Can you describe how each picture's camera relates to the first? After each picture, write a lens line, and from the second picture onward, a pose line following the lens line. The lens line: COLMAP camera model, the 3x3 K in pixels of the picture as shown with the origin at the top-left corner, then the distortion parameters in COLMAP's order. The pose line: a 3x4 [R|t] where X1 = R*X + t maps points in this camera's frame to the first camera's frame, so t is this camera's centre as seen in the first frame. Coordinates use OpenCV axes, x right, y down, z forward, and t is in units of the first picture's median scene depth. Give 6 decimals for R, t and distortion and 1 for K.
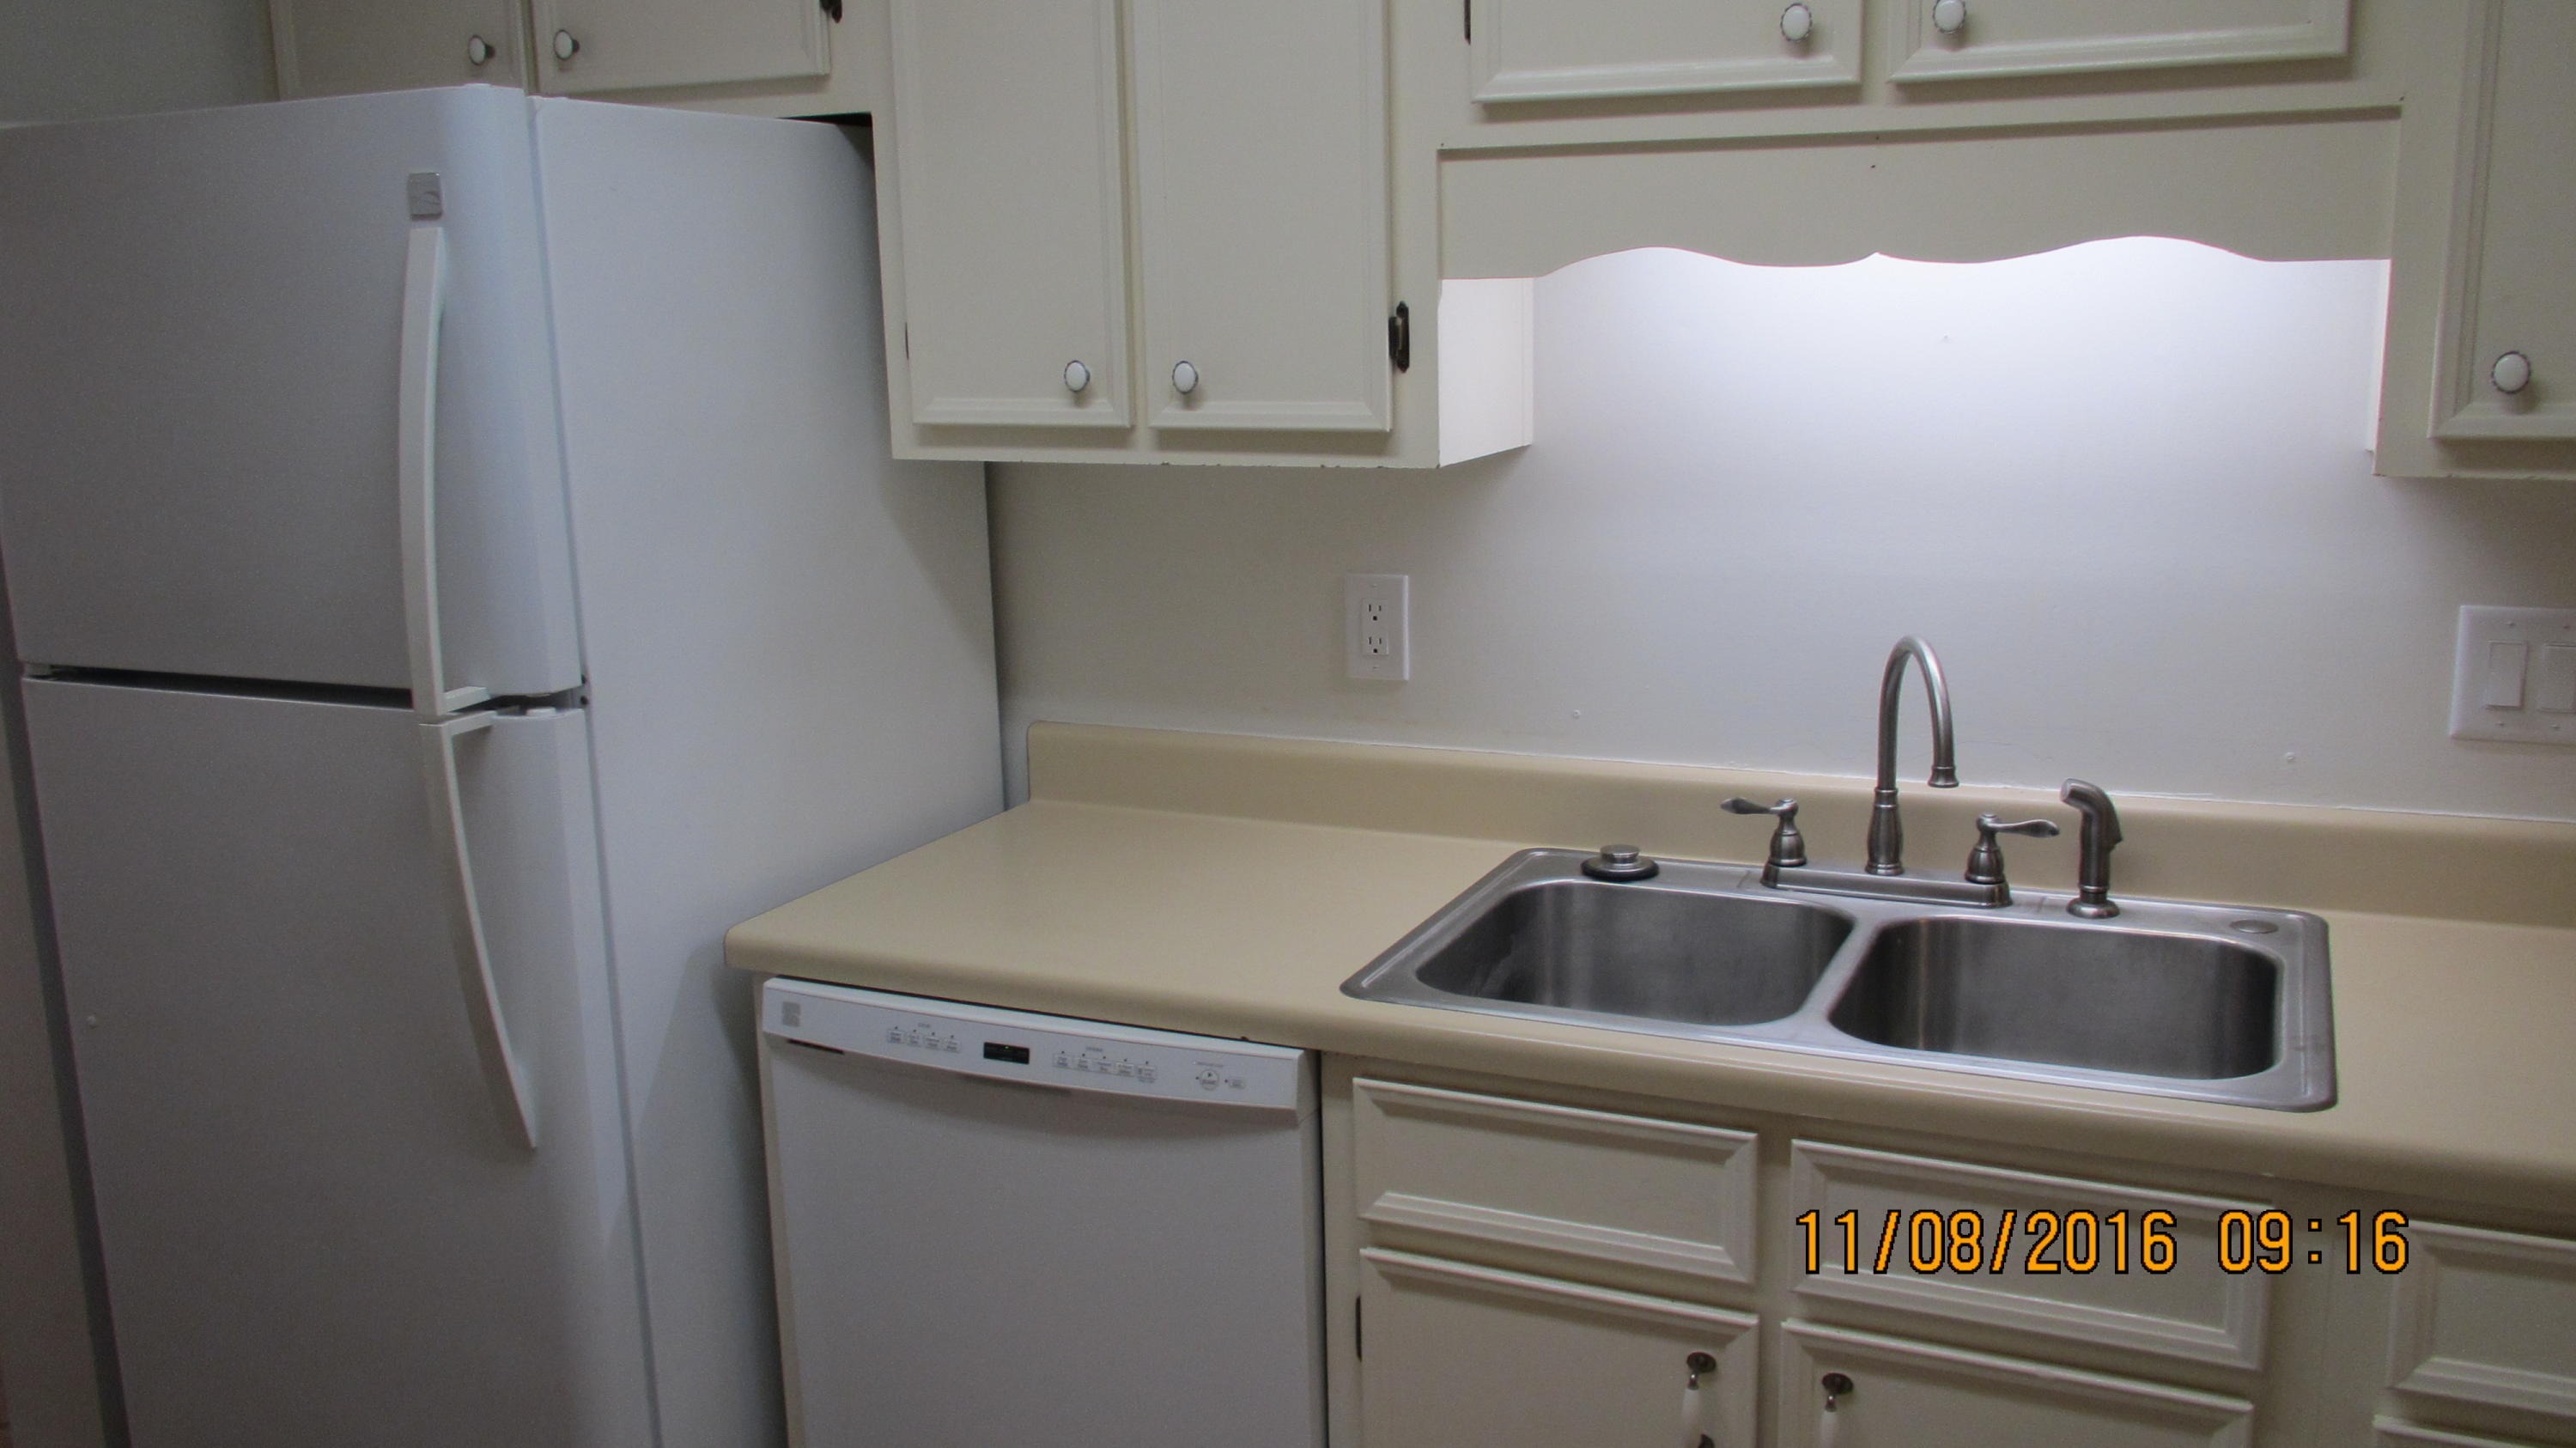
lens RADIAL K [[2154.6, 0, 1281.3], [0, 2154.6, 729.8], [0, 0, 1]] dist [-0.025956, 0.011410]
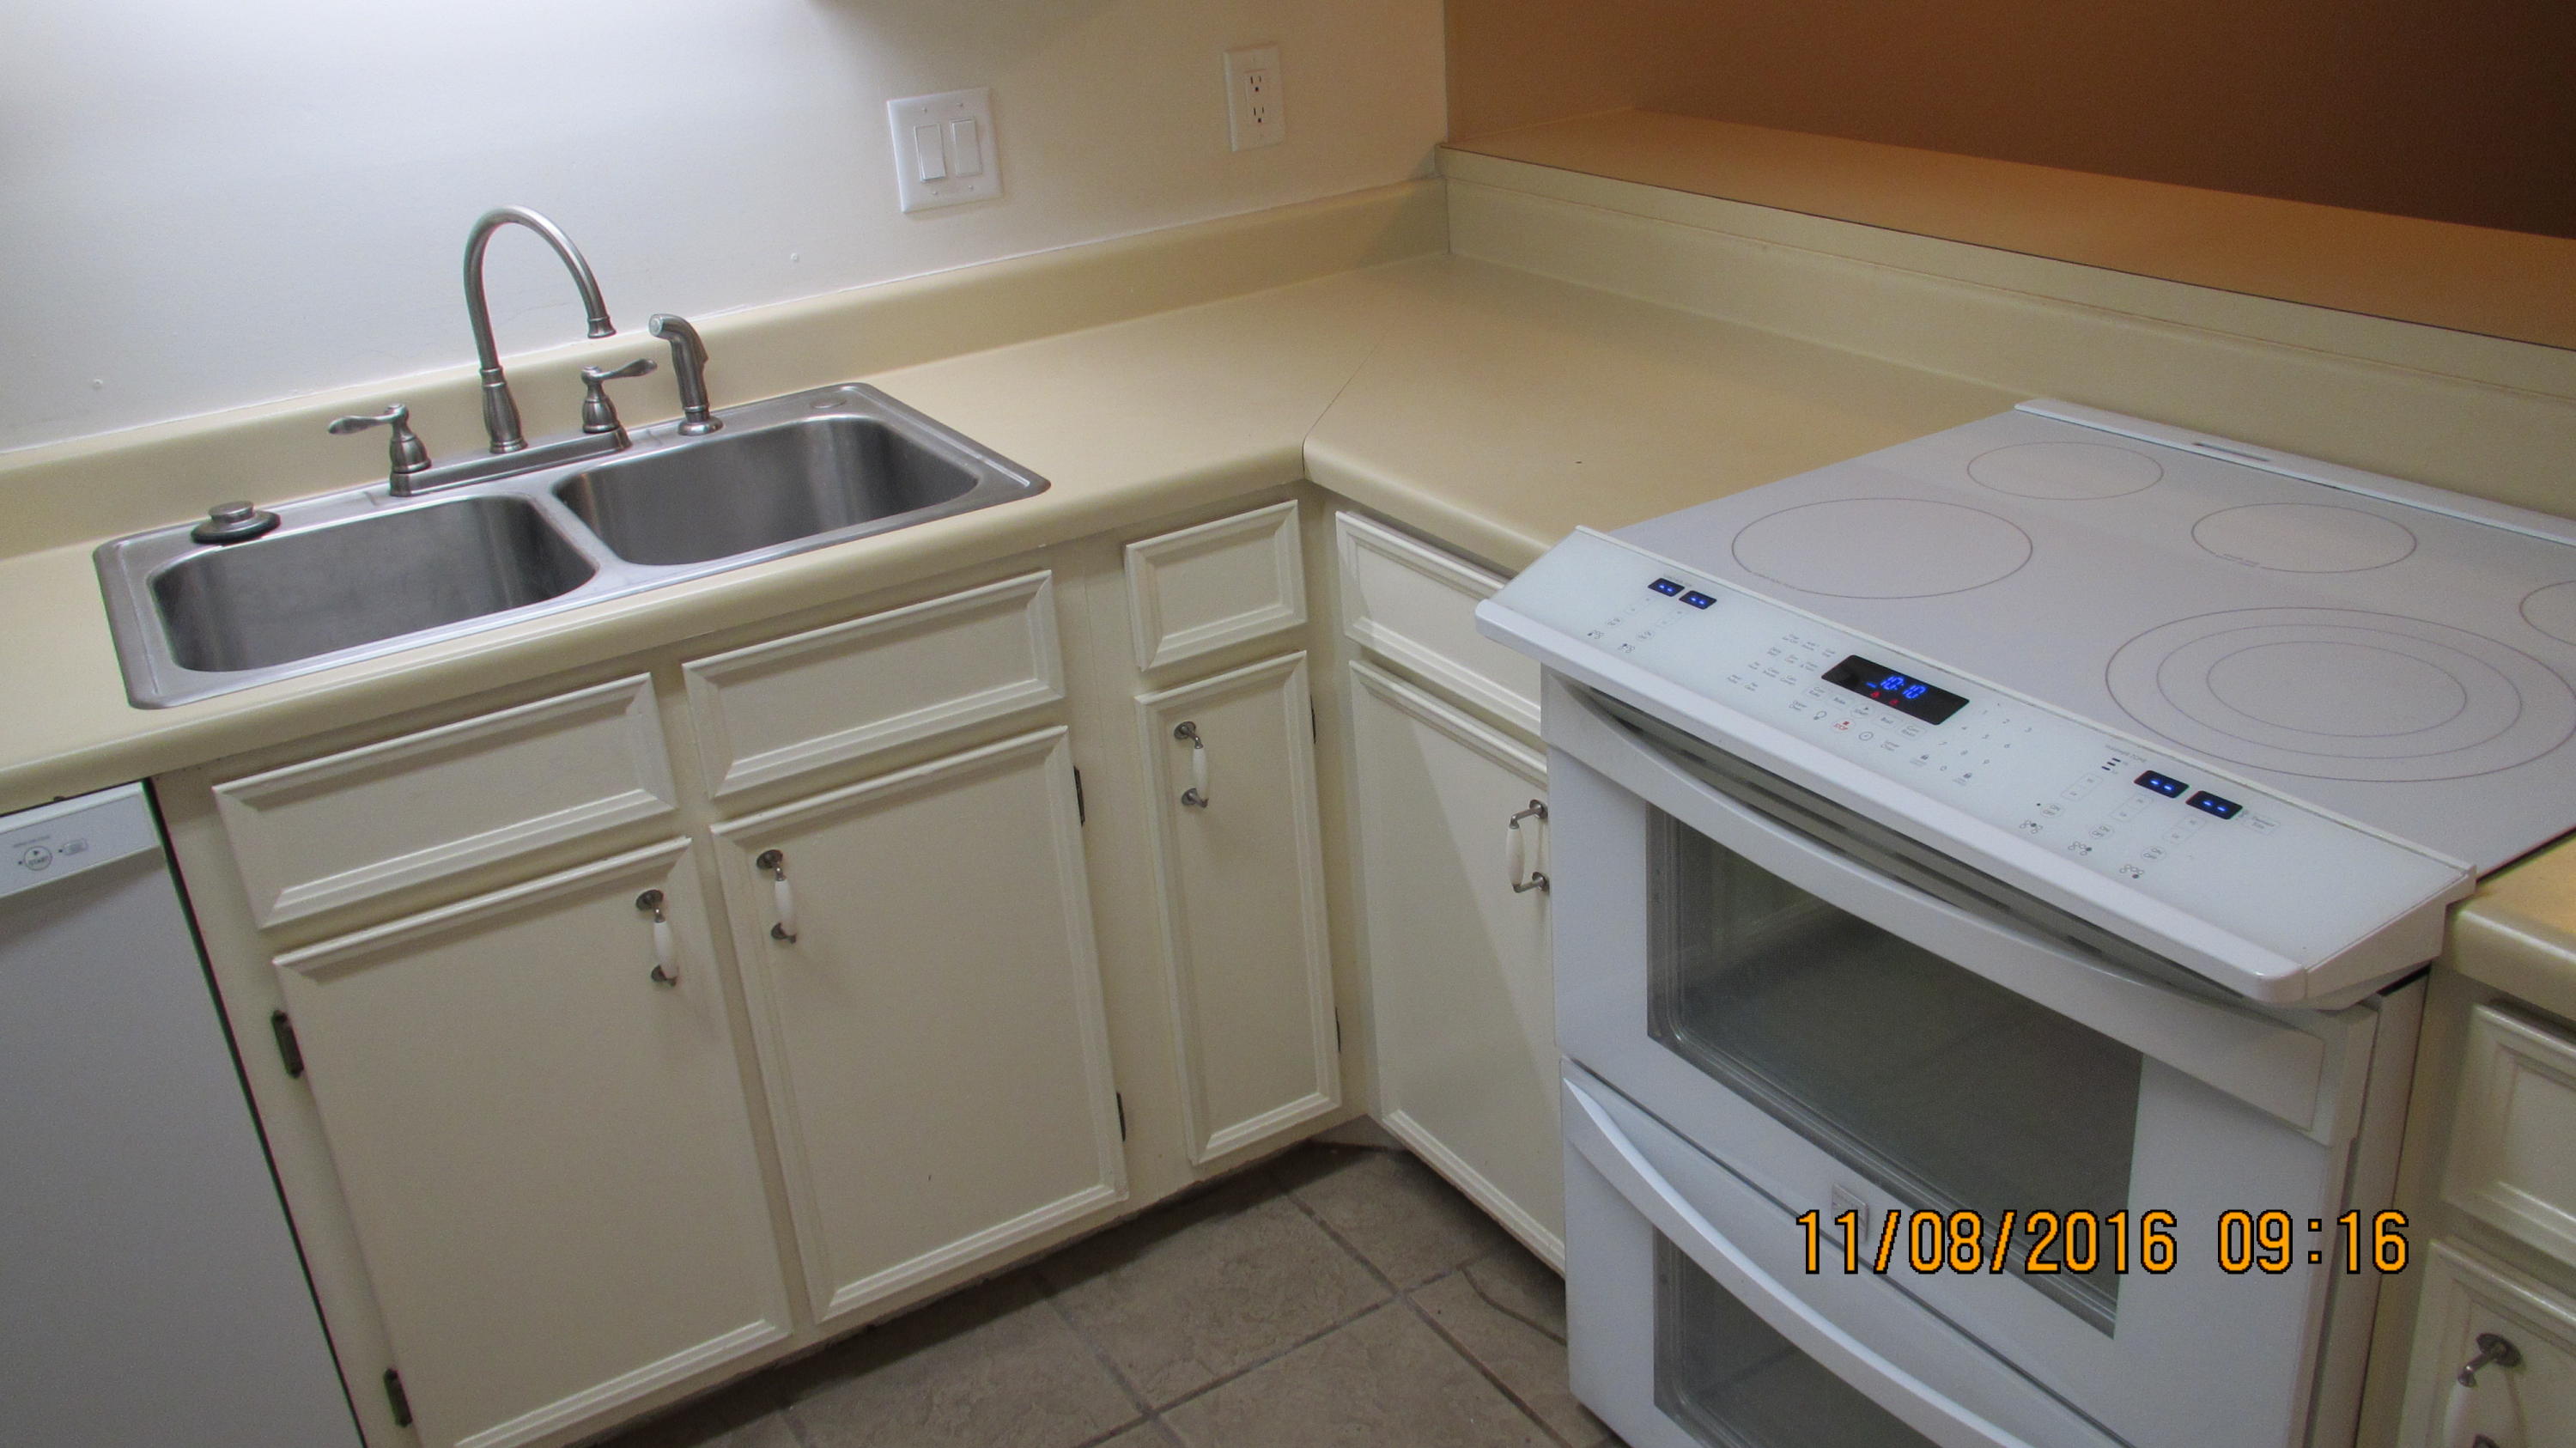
lens RADIAL K [[2154.6, 0, 1284.9], [0, 2154.6, 715.9], [0, 0, 1]] dist [-0.025956, 0.011410]
pose [[0.557996, -0.347076, 0.753777, -0.348118], [0.225002, 0.937587, 0.265150, -0.003414], [-0.798759, 0.021648, 0.601262, 0.088039]]
